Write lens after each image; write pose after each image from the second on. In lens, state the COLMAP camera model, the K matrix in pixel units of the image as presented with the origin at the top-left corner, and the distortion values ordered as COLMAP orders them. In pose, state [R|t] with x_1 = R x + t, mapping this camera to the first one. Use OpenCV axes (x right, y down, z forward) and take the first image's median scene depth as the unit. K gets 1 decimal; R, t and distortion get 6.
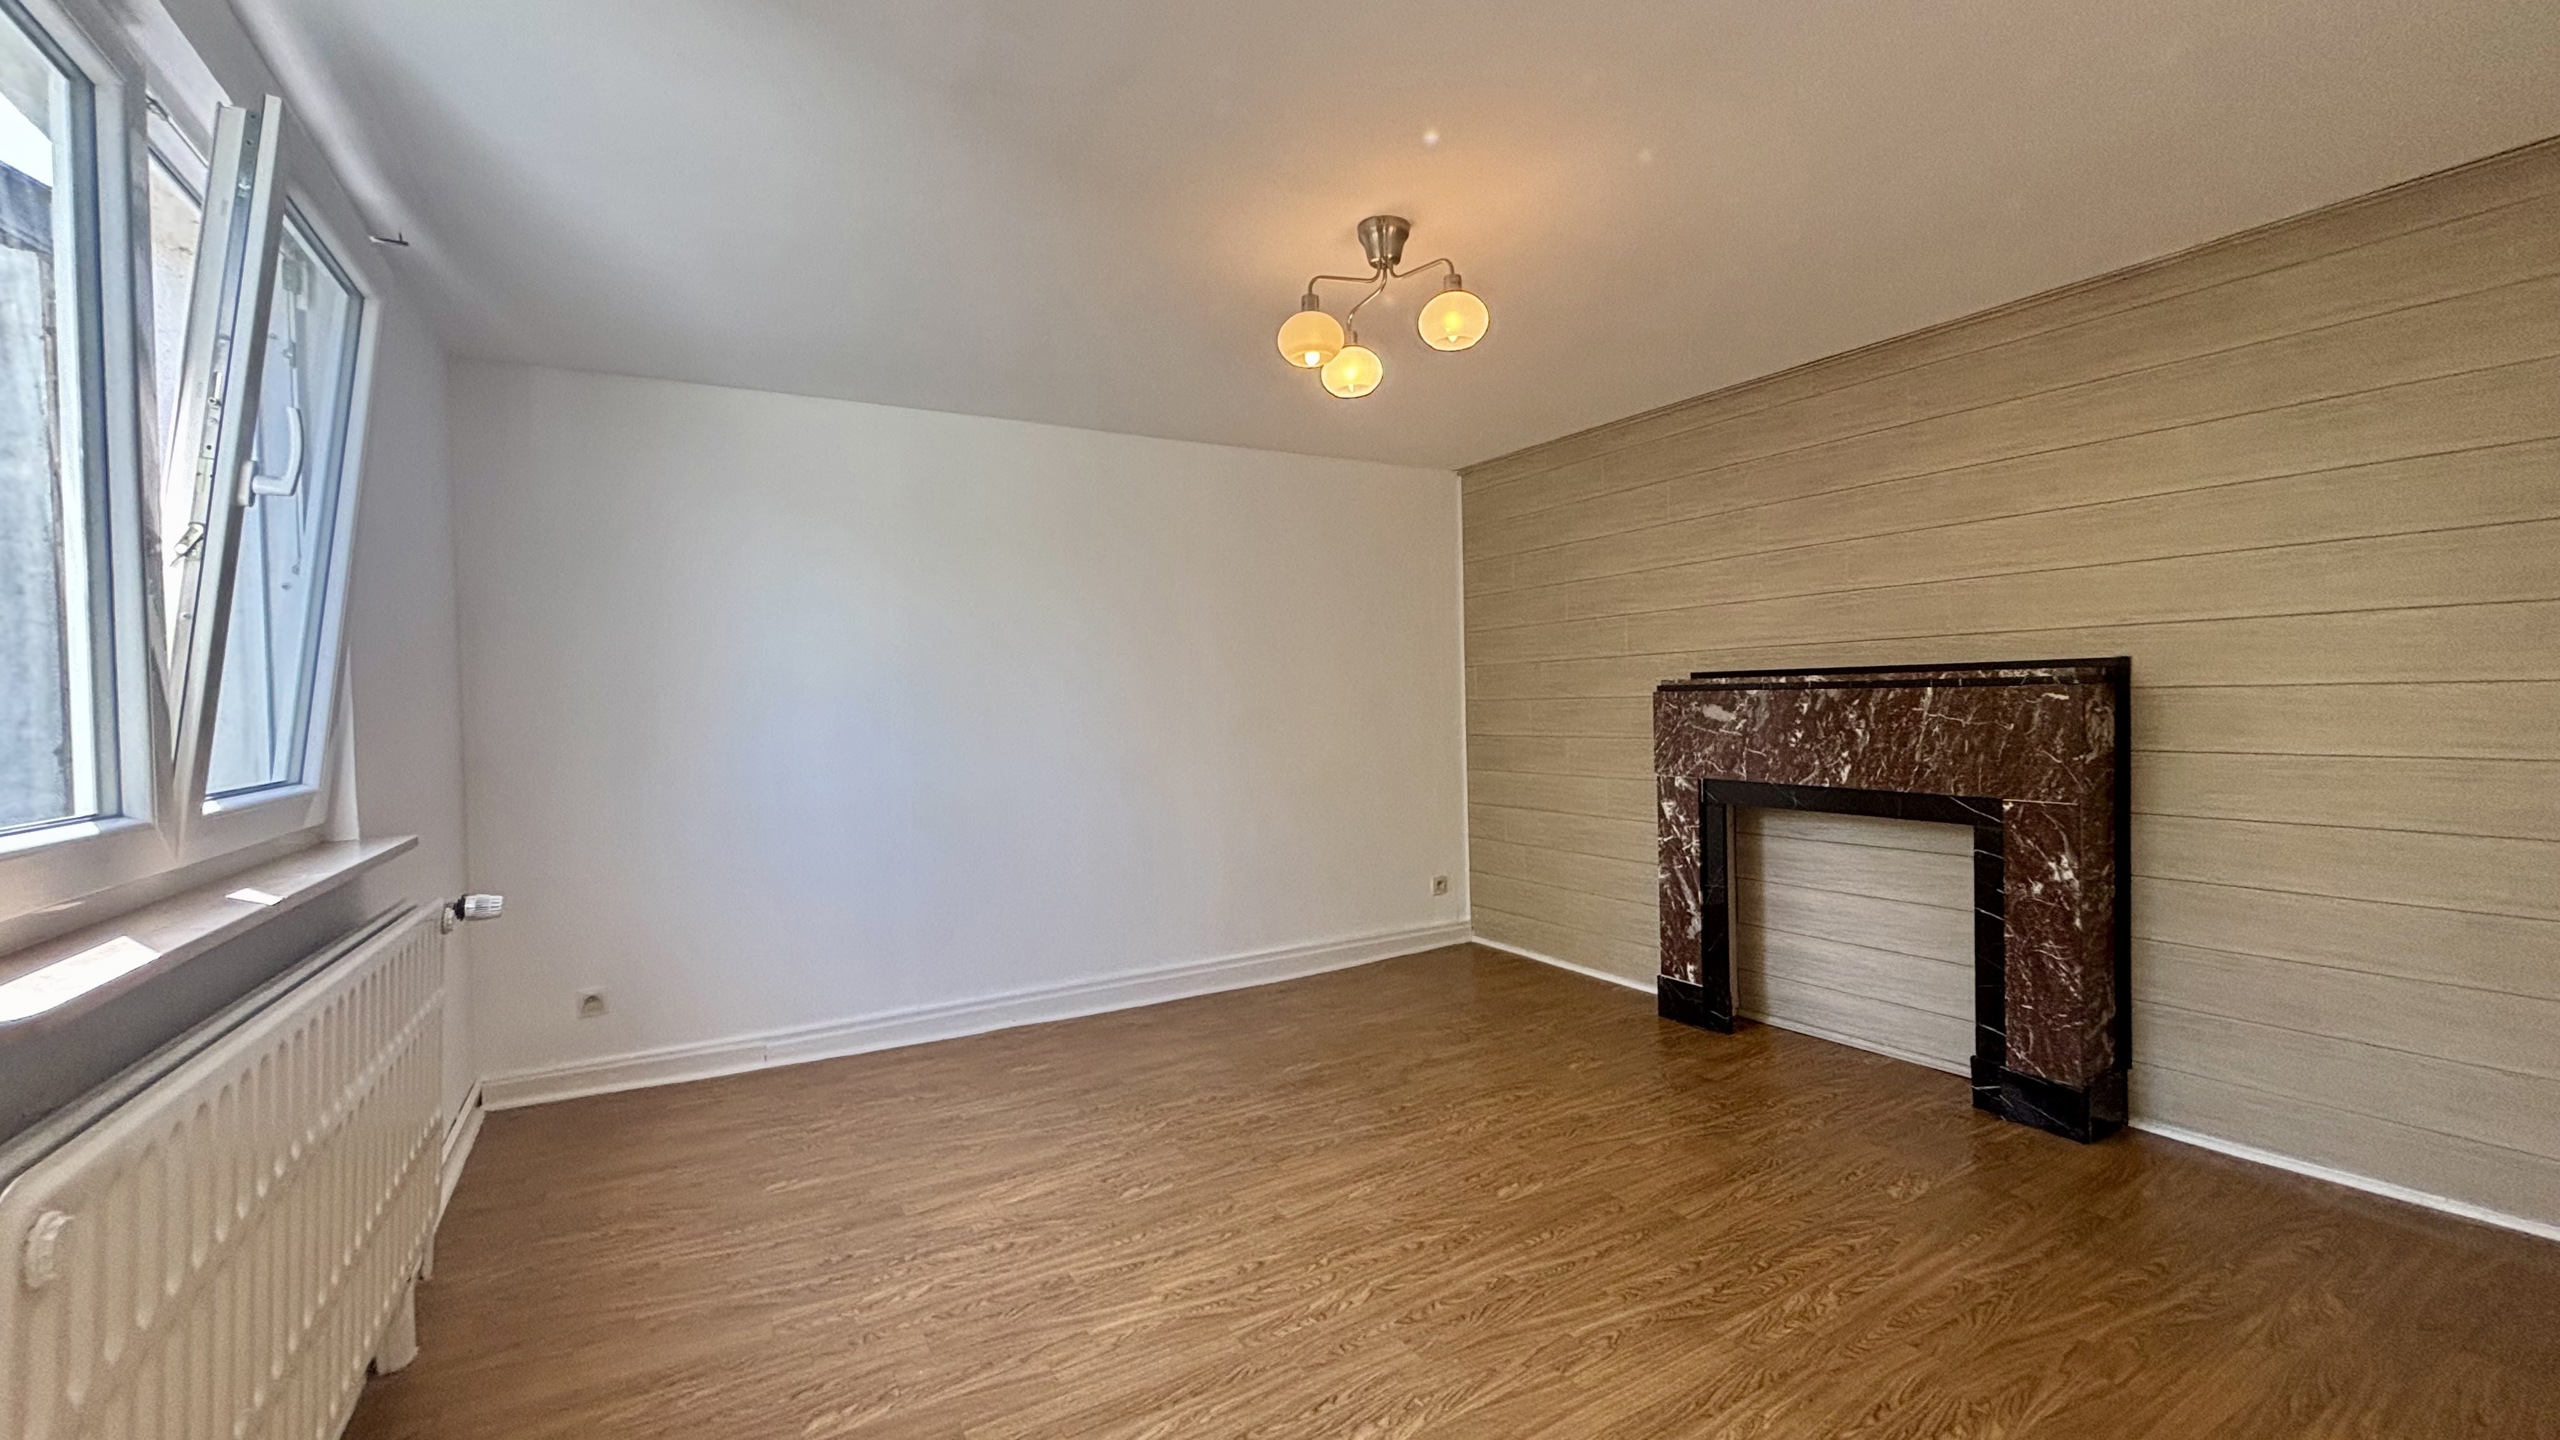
lens RADIAL K [[1037.8, 0, 1290.1], [0, 1037.8, 714.0], [0, 0, 1]] dist [-0.000891, -0.000900]
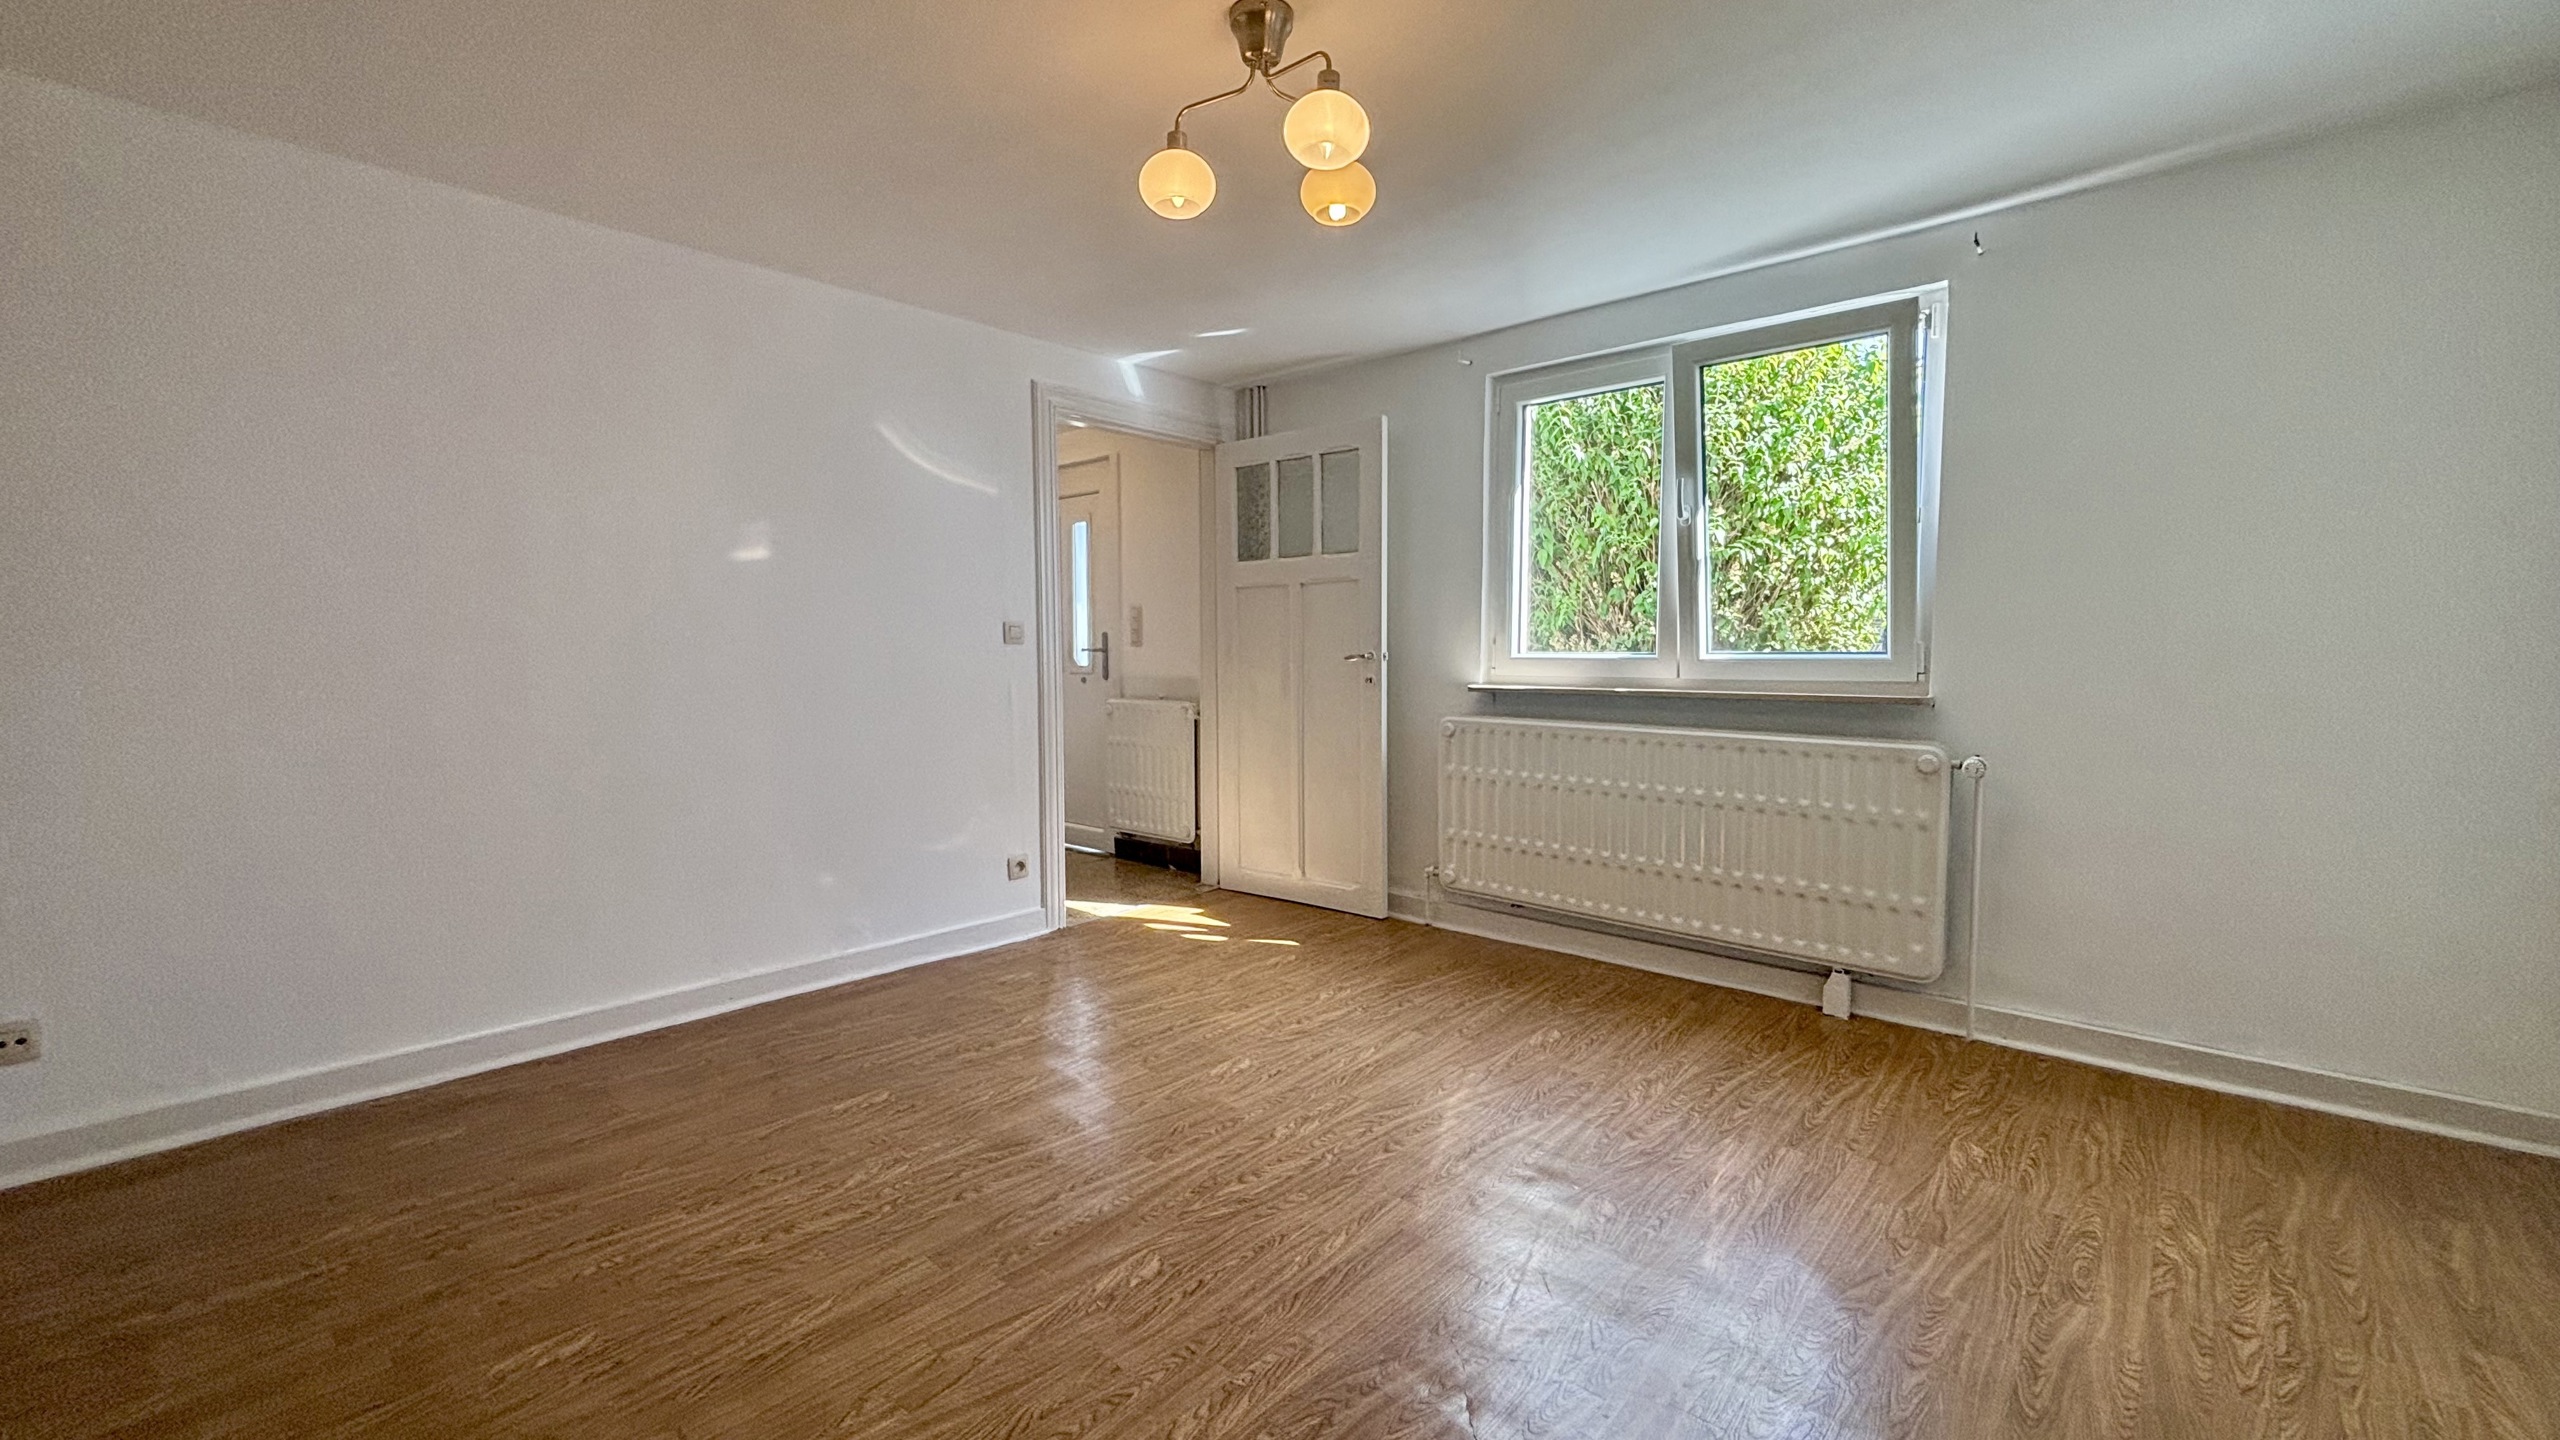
lens RADIAL K [[1037.8, 0, 1283.0], [0, 1037.8, 702.8], [0, 0, 1]] dist [-0.000891, -0.000900]
pose [[-0.954511, 0.040594, -0.295399, 0.367200], [0.019109, 0.996981, 0.075260, 0.001886], [0.297562, 0.066192, -0.952405, 1.967096]]
